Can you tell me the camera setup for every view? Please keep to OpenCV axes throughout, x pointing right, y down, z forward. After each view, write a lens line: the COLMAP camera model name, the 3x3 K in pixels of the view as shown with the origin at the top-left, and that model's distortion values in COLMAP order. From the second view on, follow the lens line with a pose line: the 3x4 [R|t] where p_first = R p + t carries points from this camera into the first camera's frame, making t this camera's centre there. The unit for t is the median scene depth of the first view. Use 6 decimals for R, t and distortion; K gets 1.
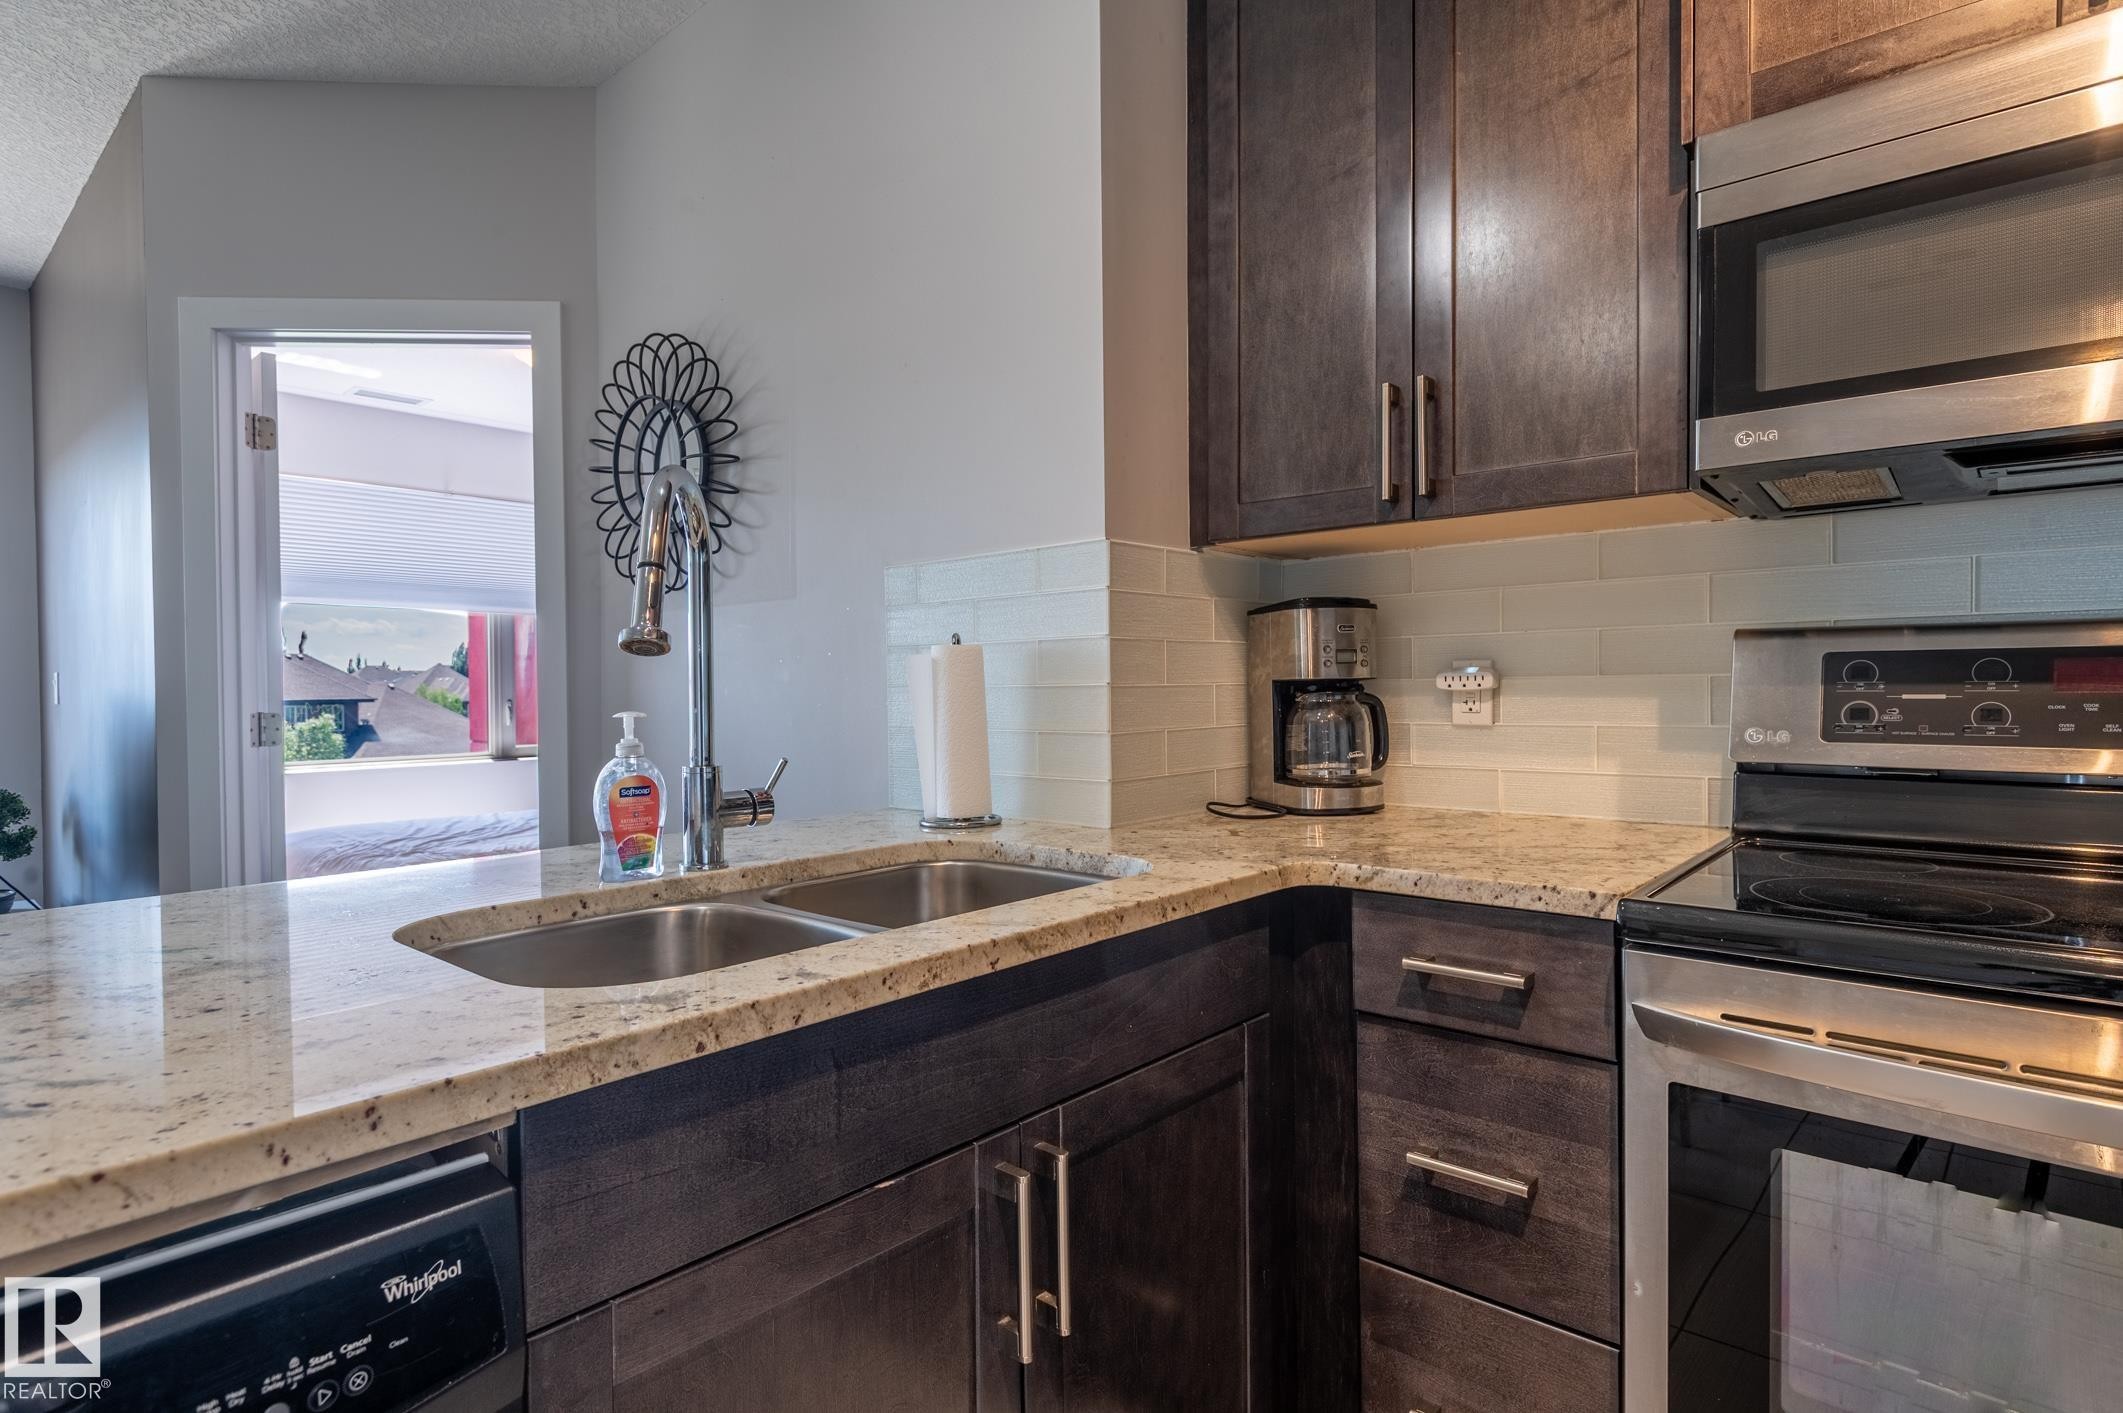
lens RADIAL K [[1090.5, 0, 1049.7], [0, 1090.5, 700.9], [0, 0, 1]] dist [0.013858, -0.007877]
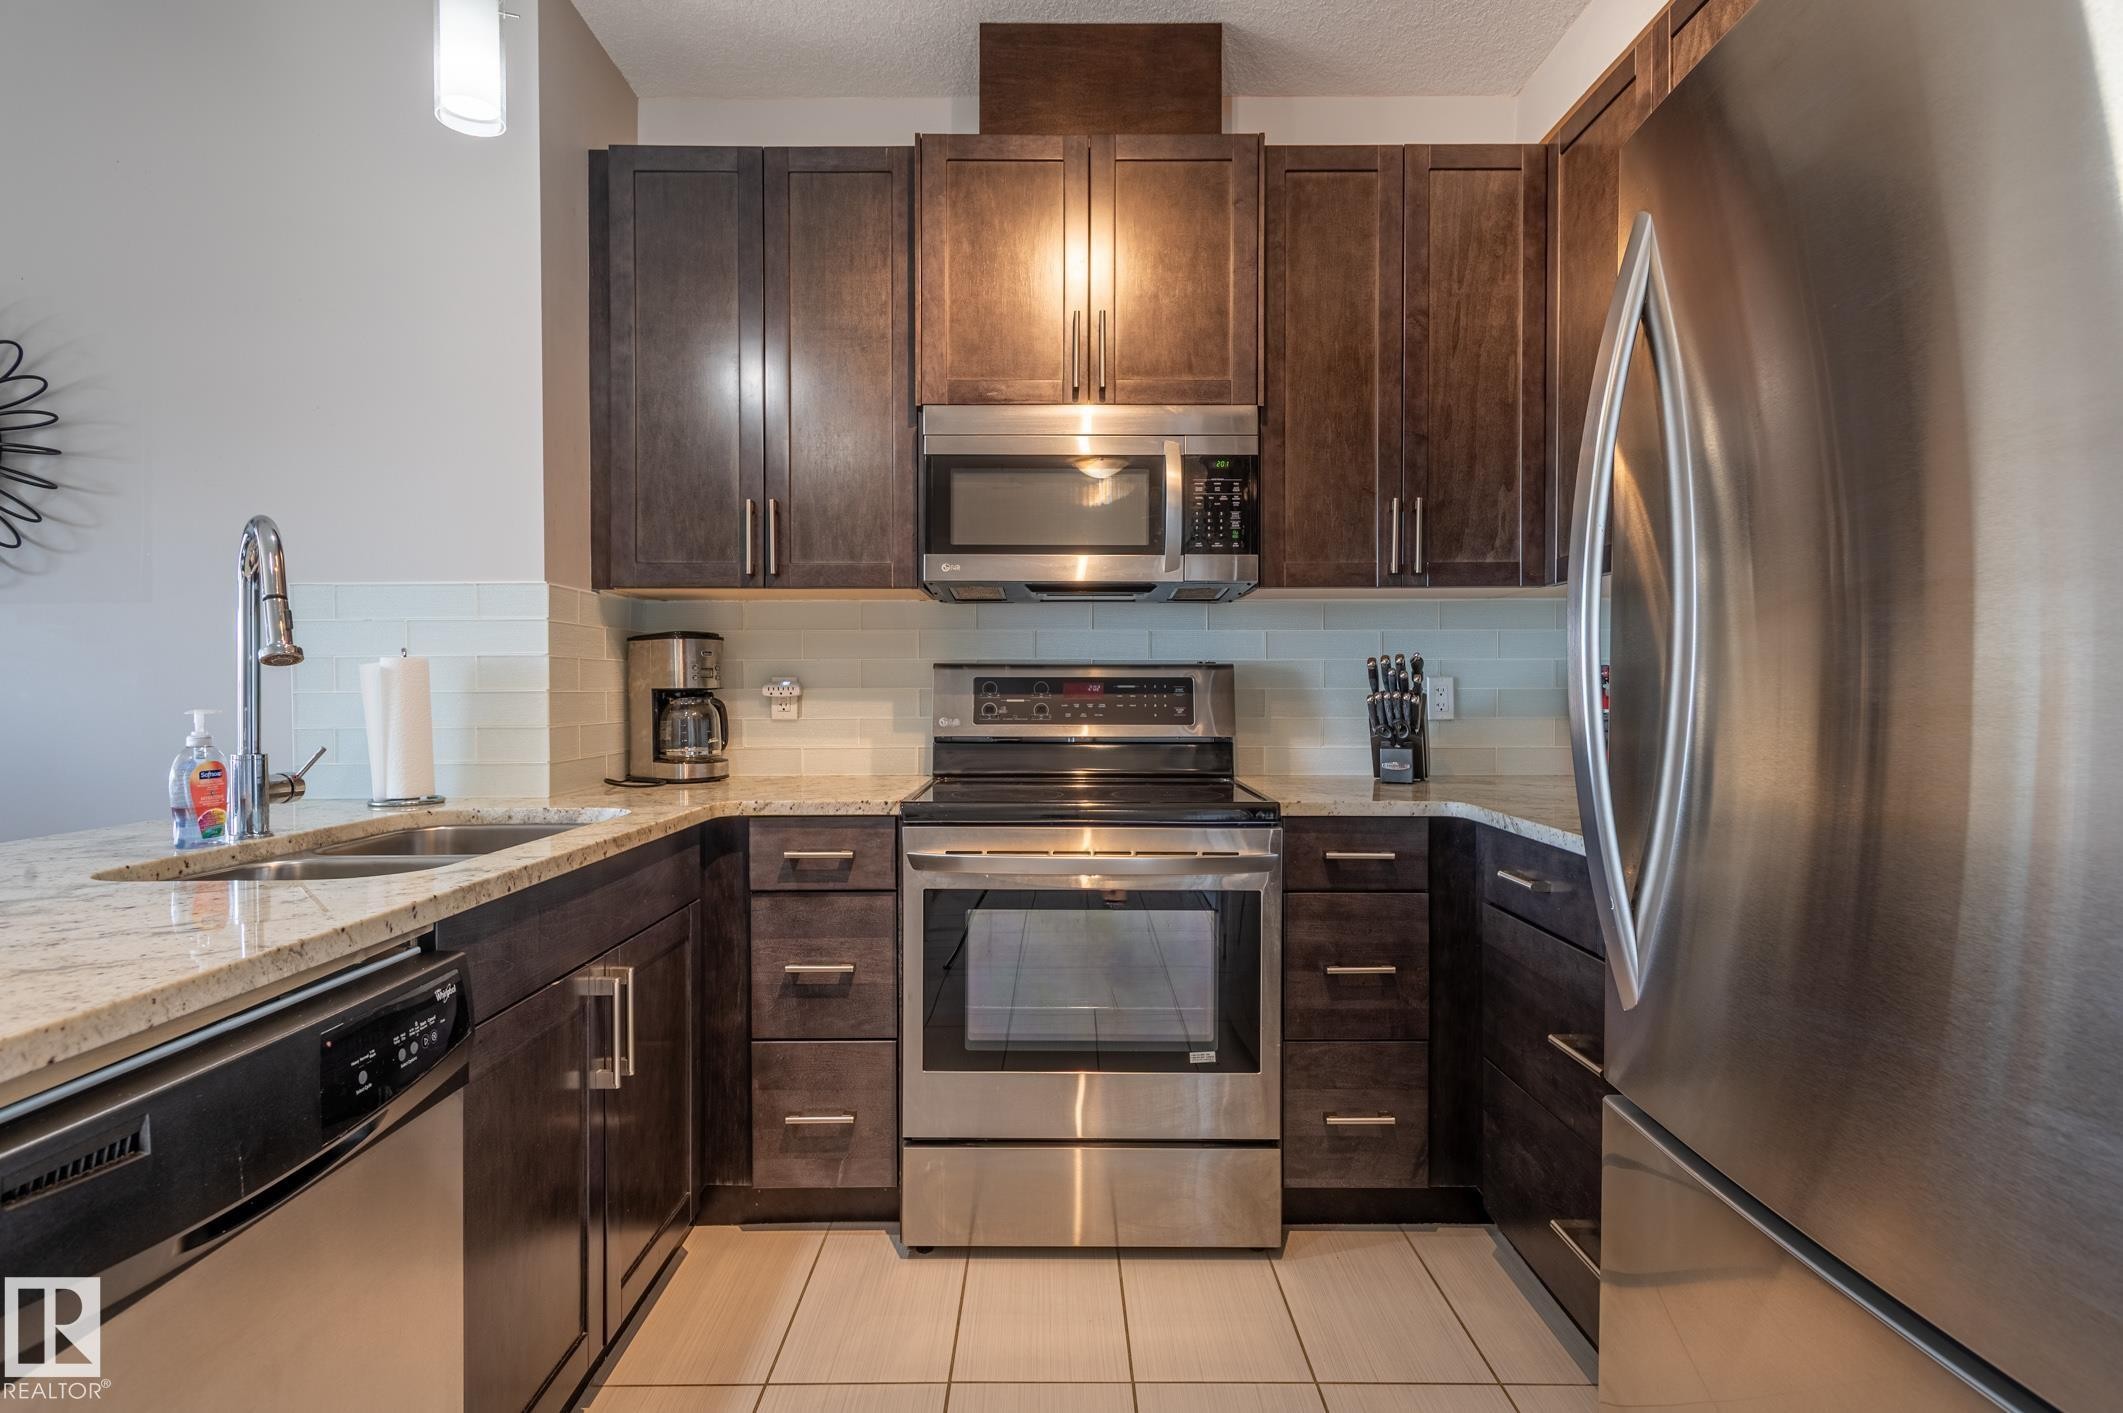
lens RADIAL K [[1090.5, 0, 1052.3], [0, 1090.5, 701.1], [0, 0, 1]] dist [0.013858, -0.007877]
pose [[0.747151, 0.002743, 0.664648, -0.466249], [0.002722, 0.999970, -0.007186, 0.011107], [-0.664648, 0.007178, 0.747122, -0.520807]]
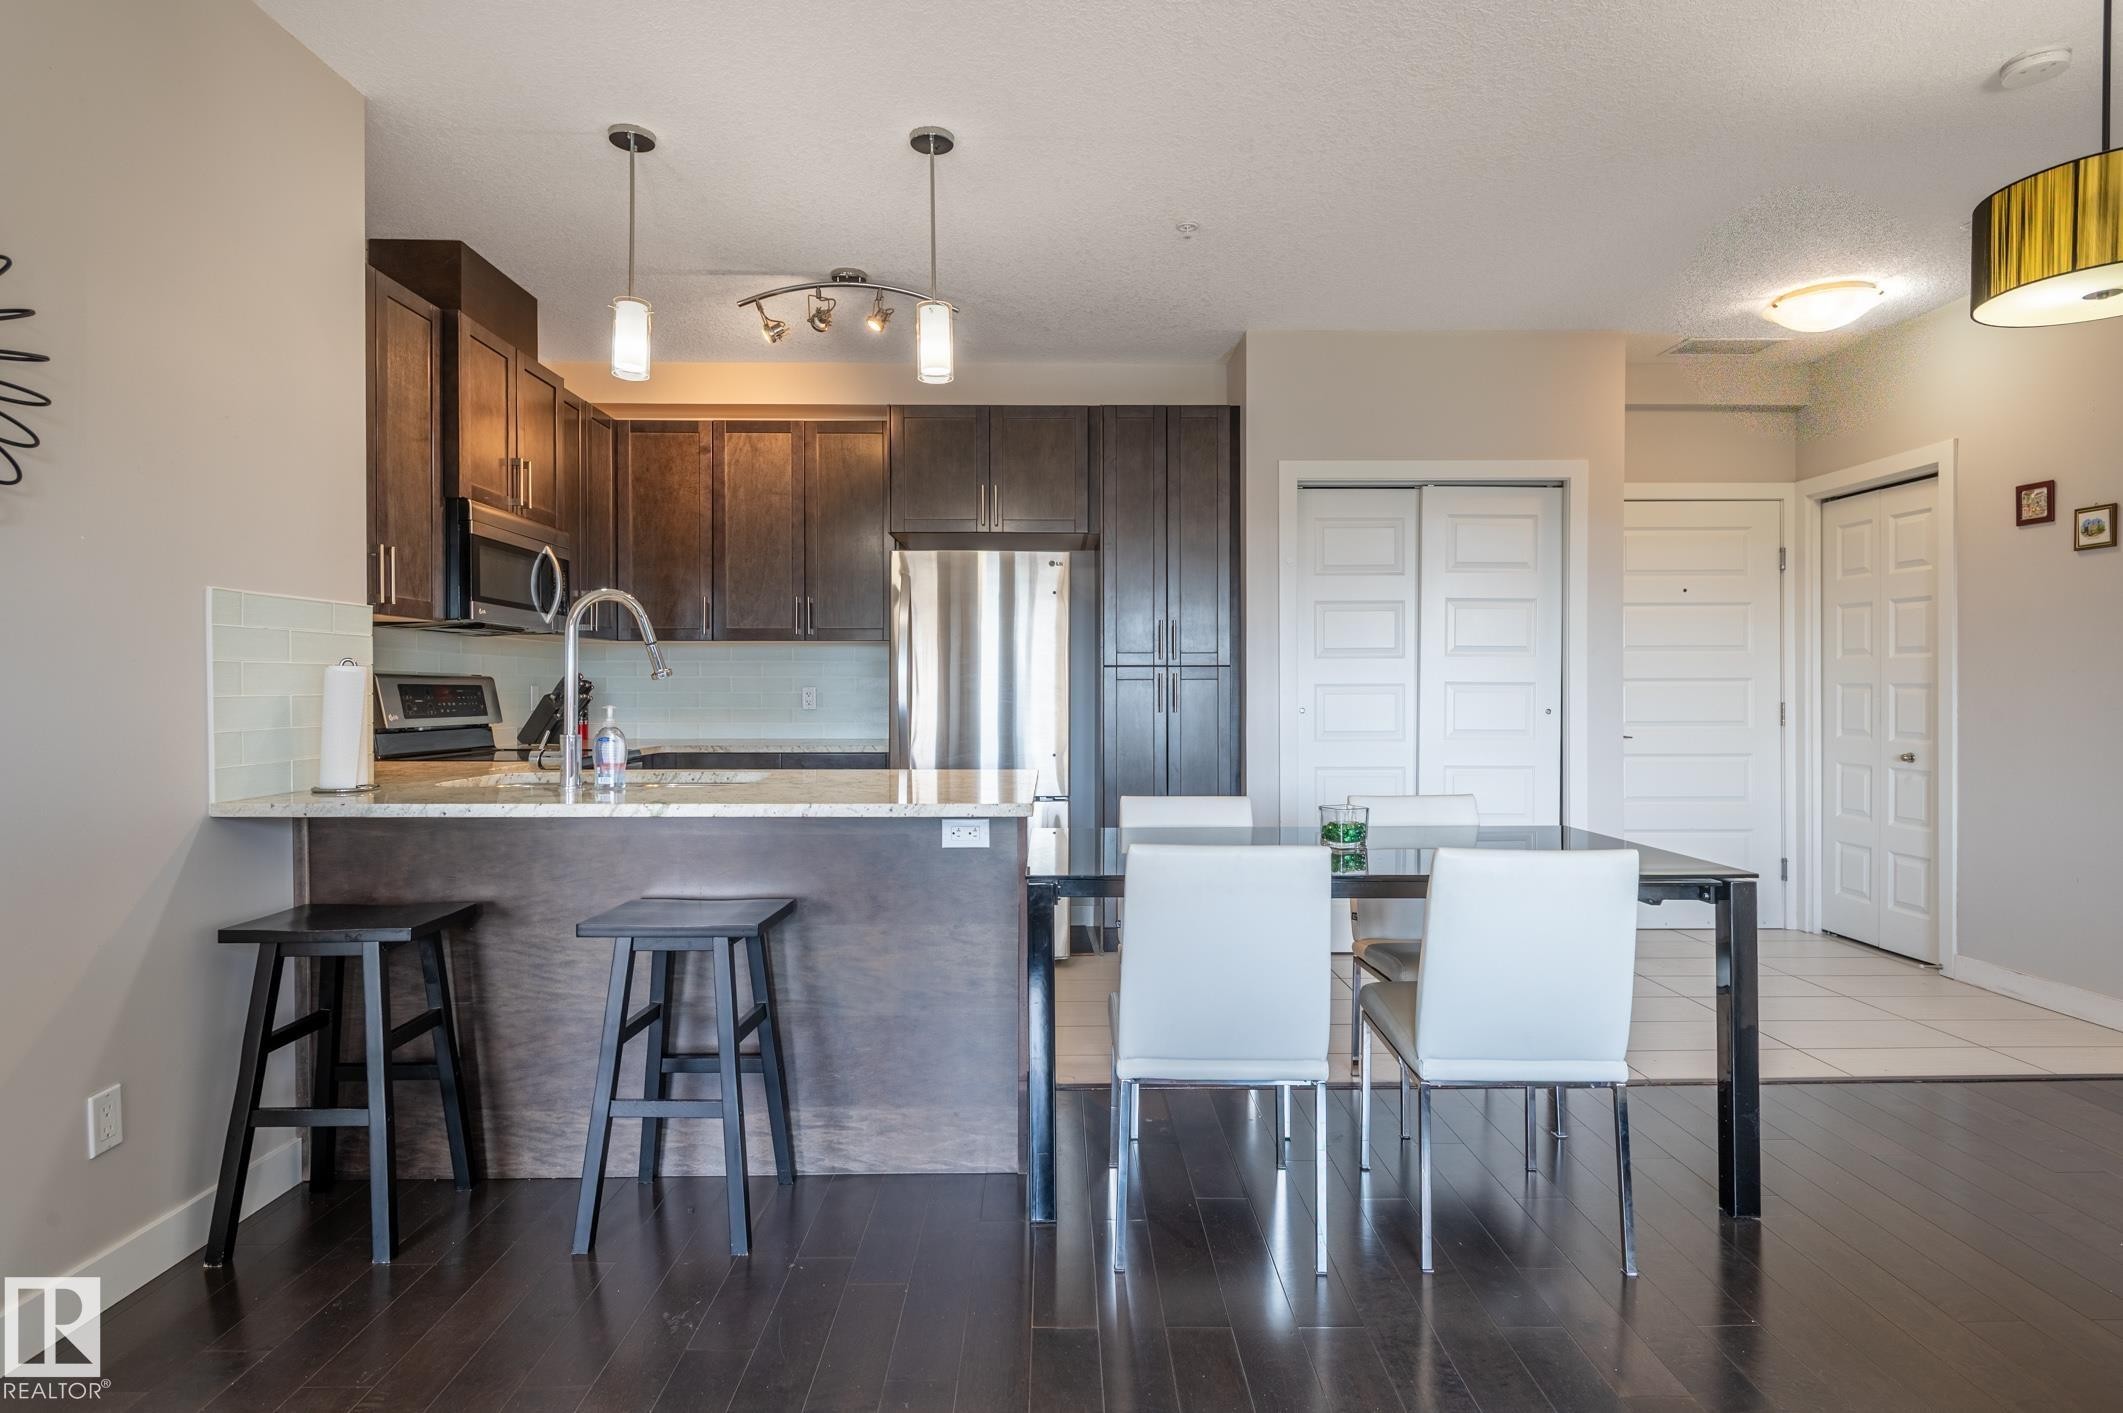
lens RADIAL K [[1090.5, 0, 1056.4], [0, 1090.5, 705.9], [0, 0, 1]] dist [0.013858, -0.007877]
pose [[-0.669630, 0.001054, 0.742694, -2.306619], [0.017294, 0.999750, 0.014173, -0.003210], [-0.742494, 0.022335, -0.669481, 1.645975]]
